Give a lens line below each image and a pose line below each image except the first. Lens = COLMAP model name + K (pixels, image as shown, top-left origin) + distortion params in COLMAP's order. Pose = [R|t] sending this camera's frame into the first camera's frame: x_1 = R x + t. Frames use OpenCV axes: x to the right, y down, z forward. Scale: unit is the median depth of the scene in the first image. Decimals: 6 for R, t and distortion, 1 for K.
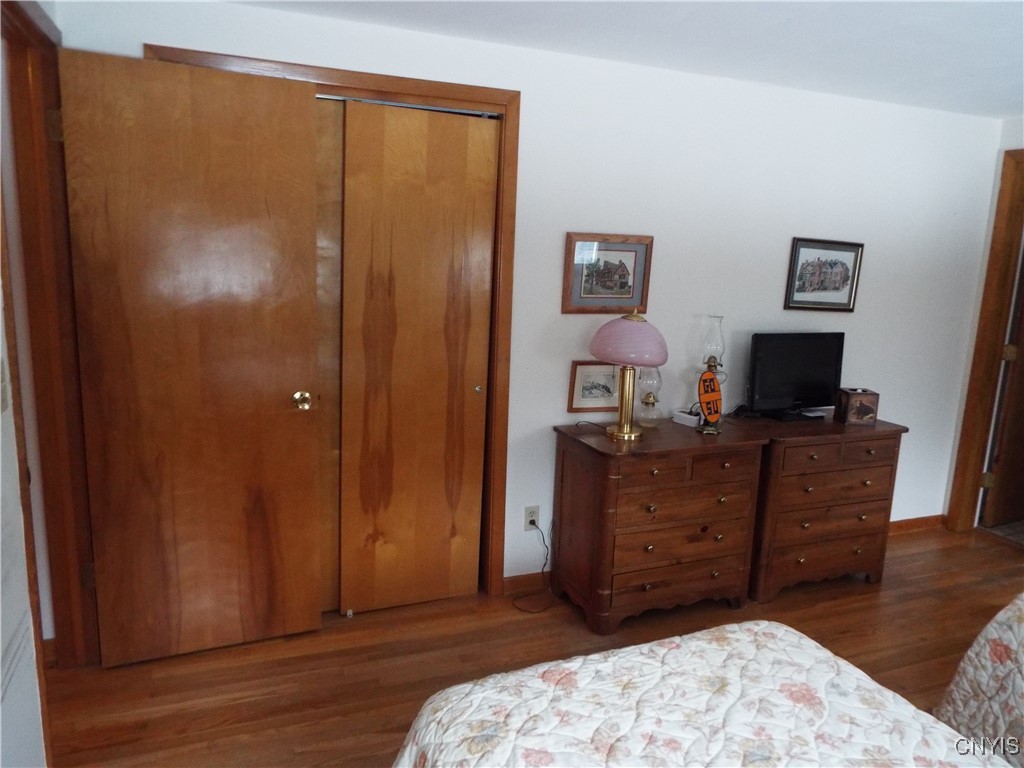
lens RADIAL K [[707.1, 0, 512.0], [0, 707.1, 384.0], [0, 0, 1]] dist [-0.008521, -0.003941]
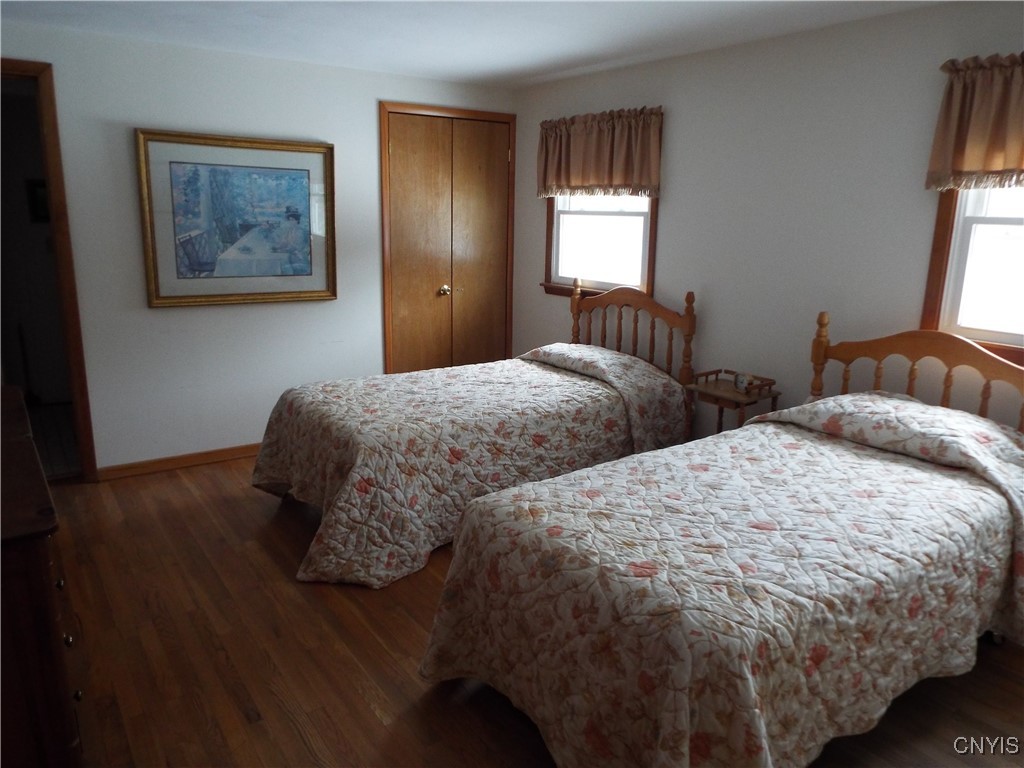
lens RADIAL K [[740.5, 0, 515.7], [0, 740.5, 390.2], [0, 0, 1]] dist [-0.031069, 0.026182]
pose [[-0.236317, -0.260604, 0.936077, -0.668644], [0.141669, 0.943828, 0.298527, -0.177802], [-0.961293, 0.203160, -0.186123, 0.976969]]
